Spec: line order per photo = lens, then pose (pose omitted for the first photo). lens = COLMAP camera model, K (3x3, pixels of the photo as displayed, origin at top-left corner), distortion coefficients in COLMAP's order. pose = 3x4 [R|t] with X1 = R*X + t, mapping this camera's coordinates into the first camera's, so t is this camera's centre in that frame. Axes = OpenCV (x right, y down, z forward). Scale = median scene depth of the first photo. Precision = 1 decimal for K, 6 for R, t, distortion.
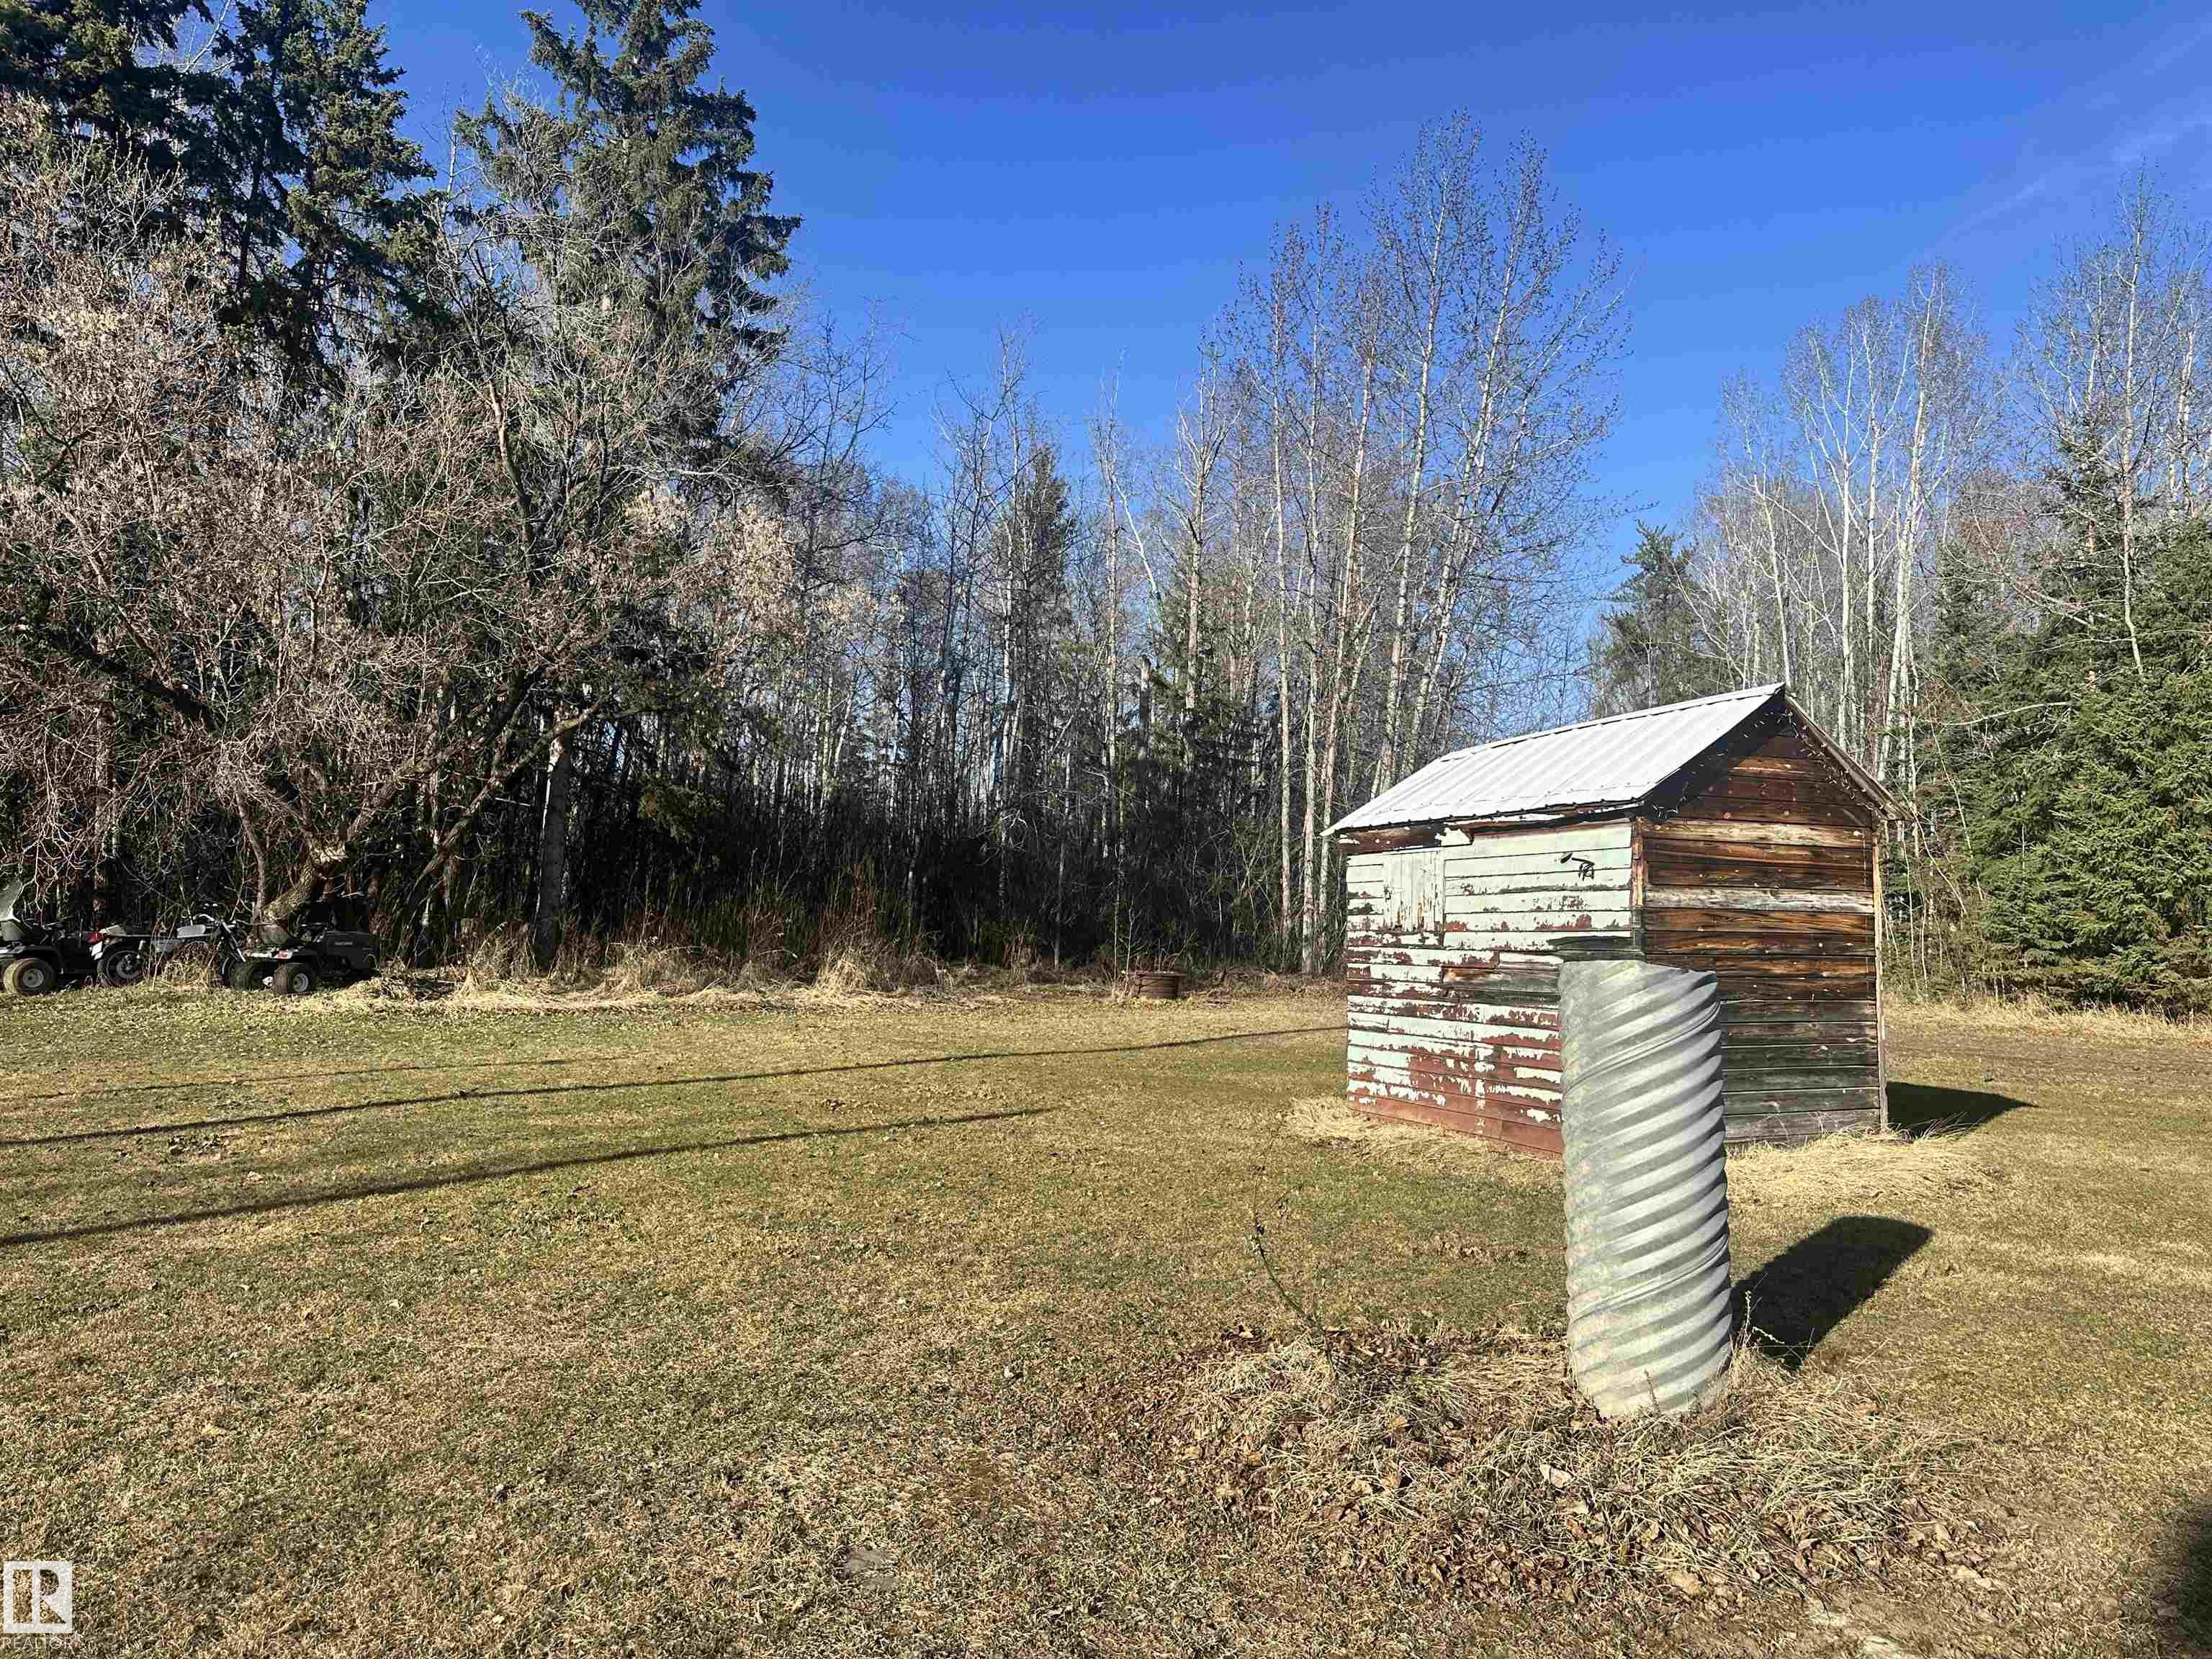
lens RADIAL K [[1517.9, 0, 1106.0], [0, 1517.9, 829.5], [0, 0, 1]] dist [0.089231, -0.101866]
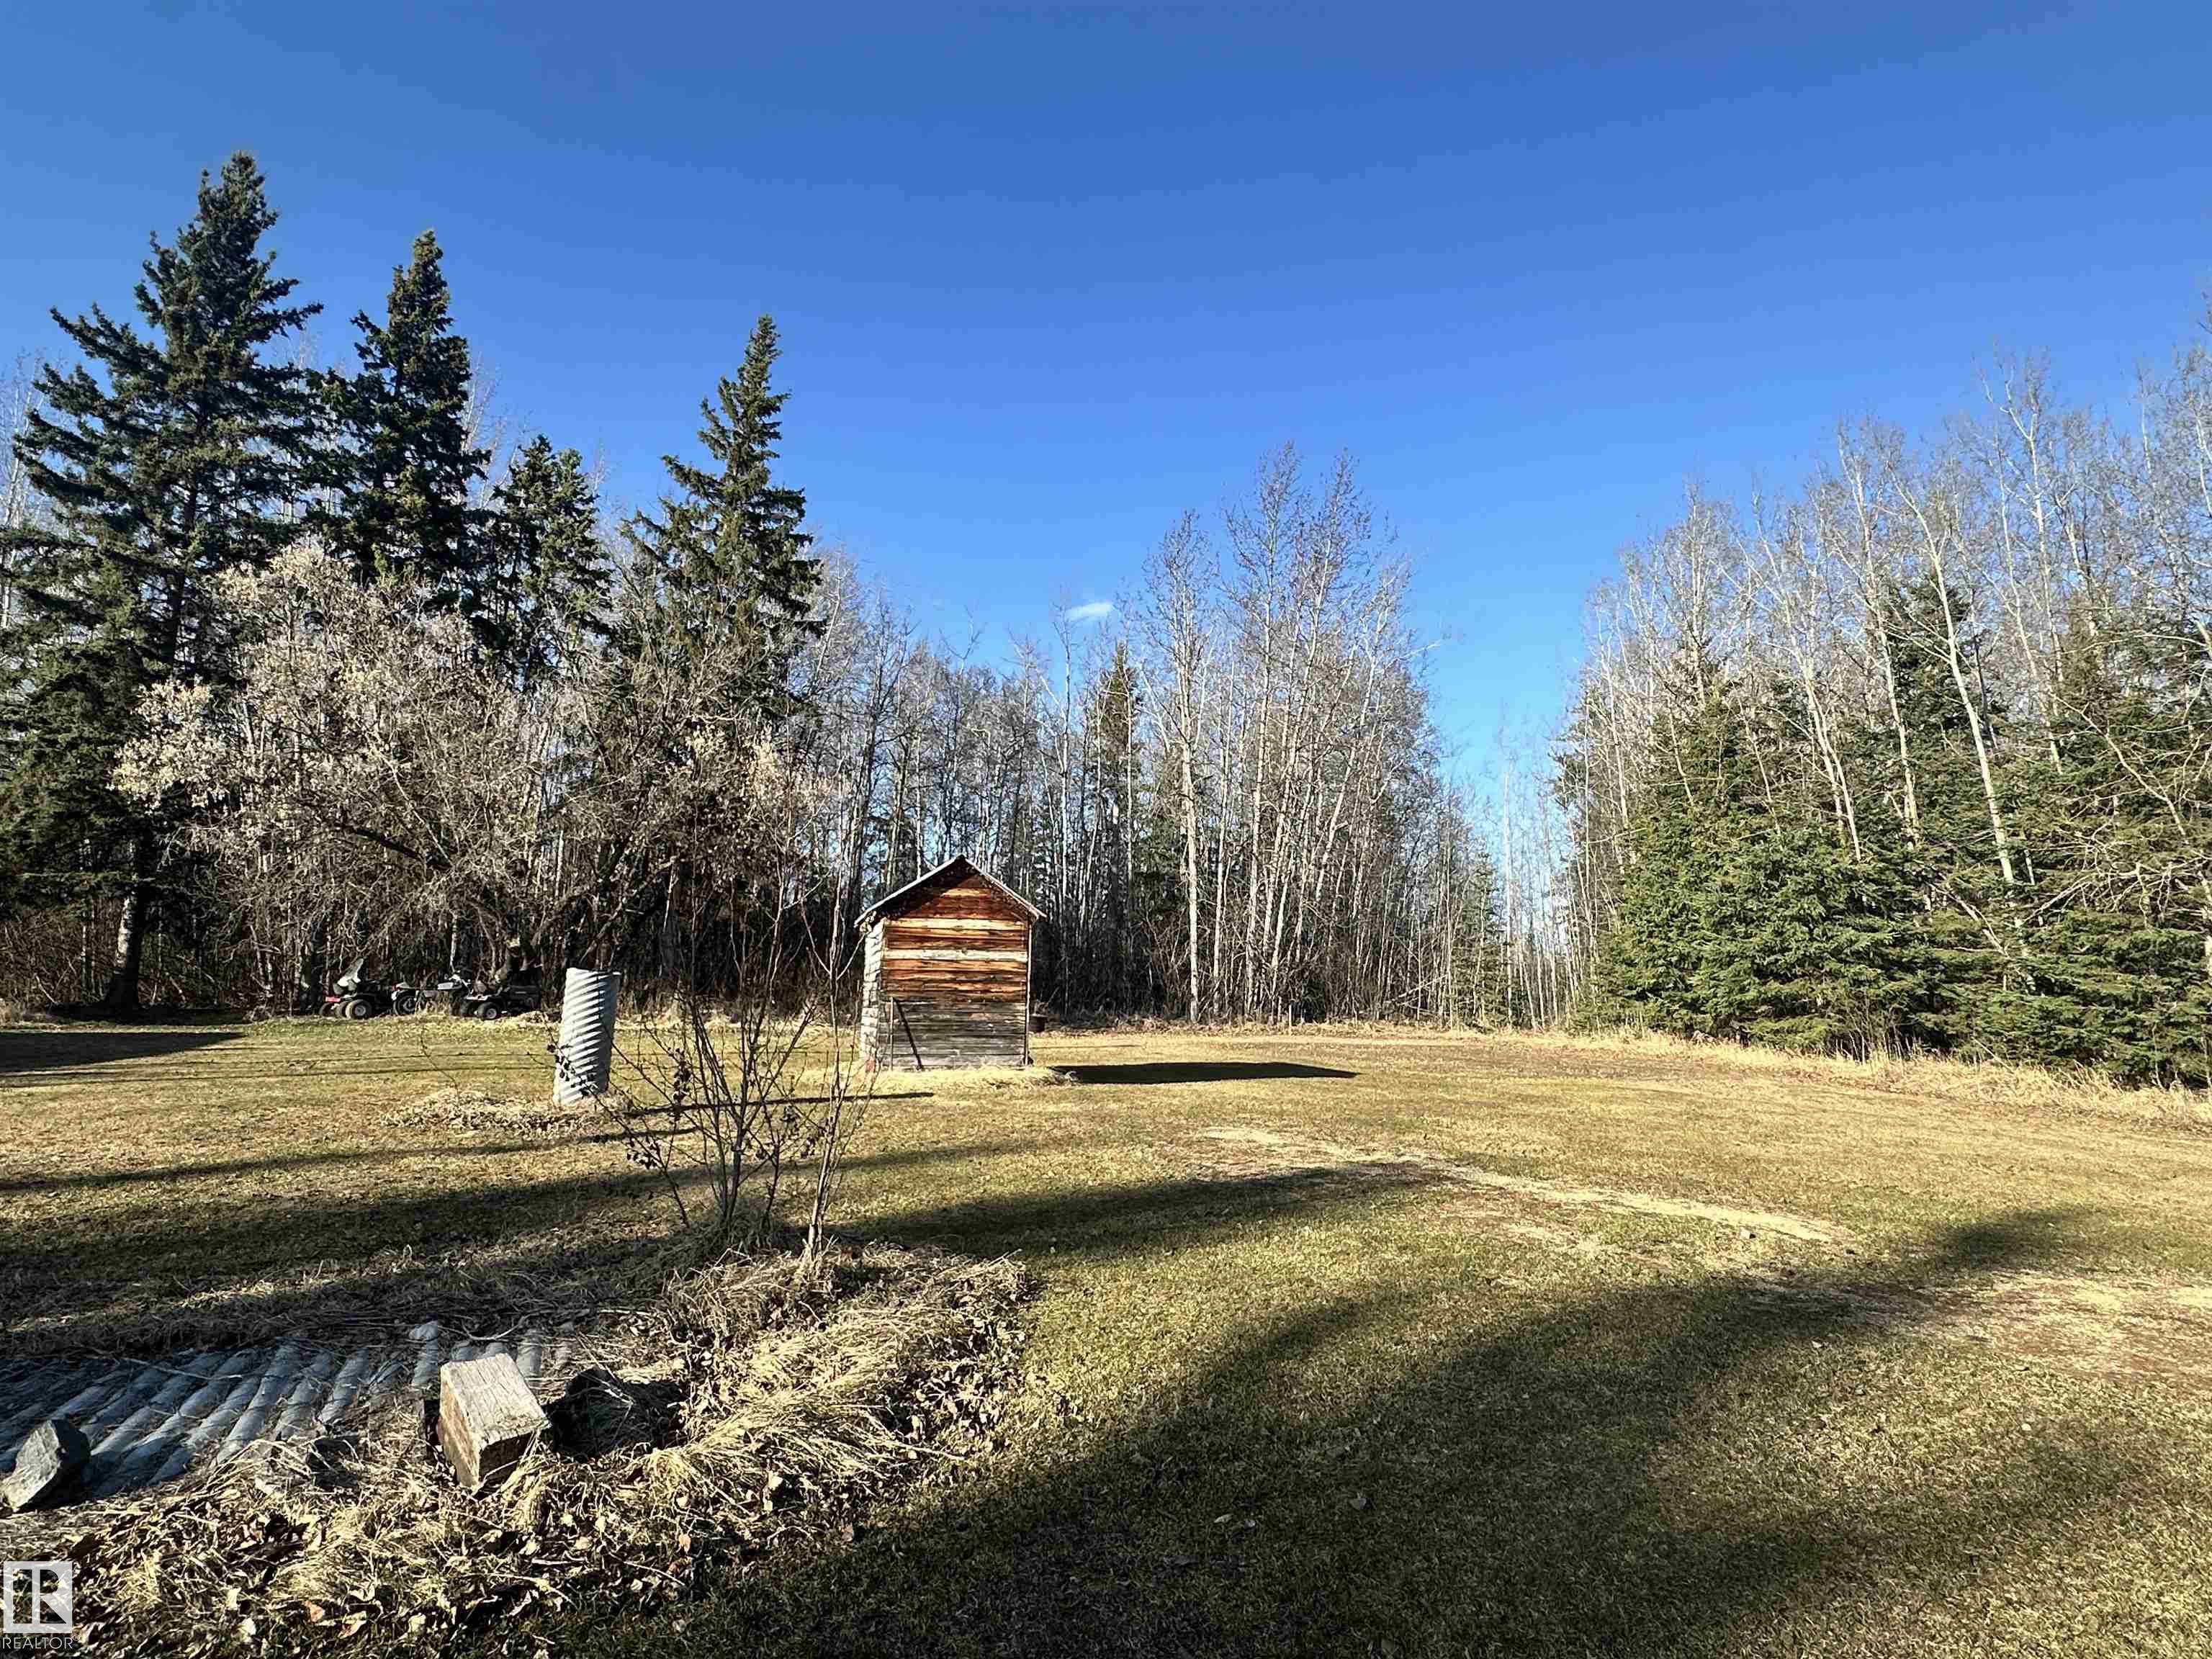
lens RADIAL K [[1197.4, 0, 1112.1], [0, 1197.4, 834.9], [0, 0, 1]] dist [-0.002620, 0.000391]
pose [[0.987893, -0.023824, -0.153296, 0.423586], [0.012729, 0.997254, -0.072951, 0.001502], [0.154613, 0.070116, 0.985484, -0.293434]]
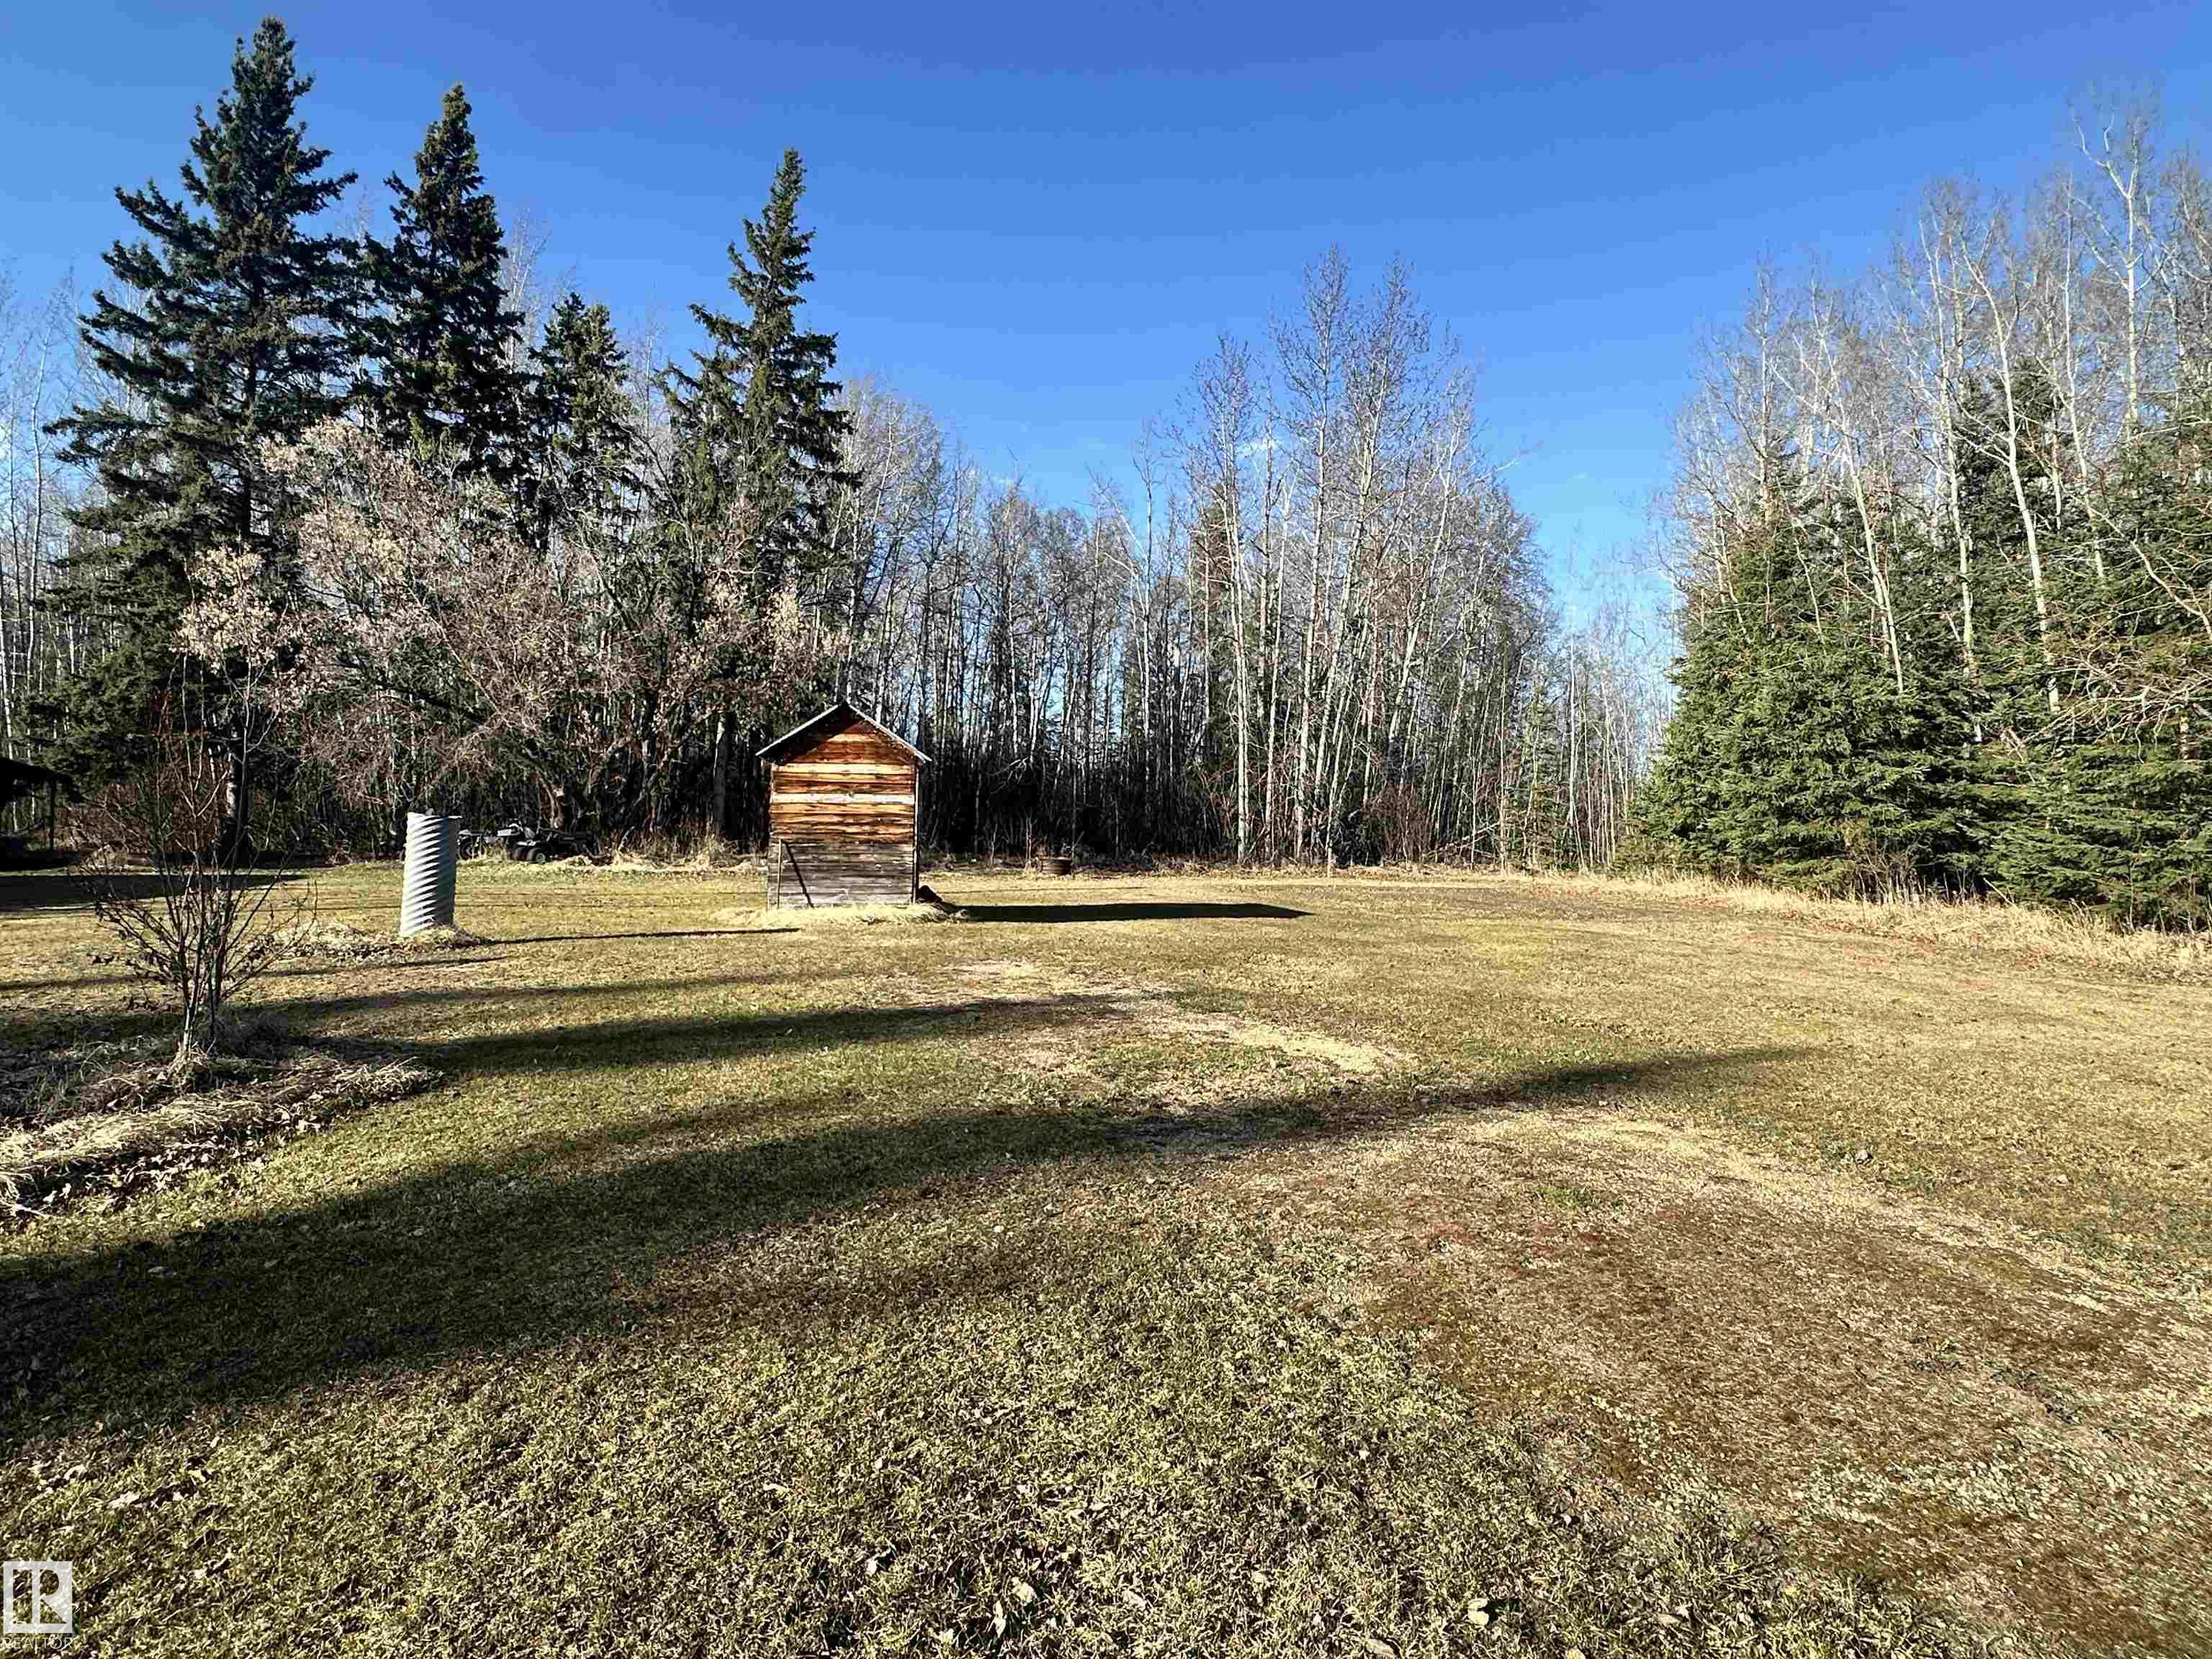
lens RADIAL K [[1197.4, 0, 1112.1], [0, 1197.4, 834.9], [0, 0, 1]] dist [-0.002620, 0.000391]
pose [[0.961171, -0.008540, -0.275823, 0.599777], [0.024047, 0.998311, 0.052886, 0.007431], [0.274905, -0.057465, 0.959752, -0.262004]]
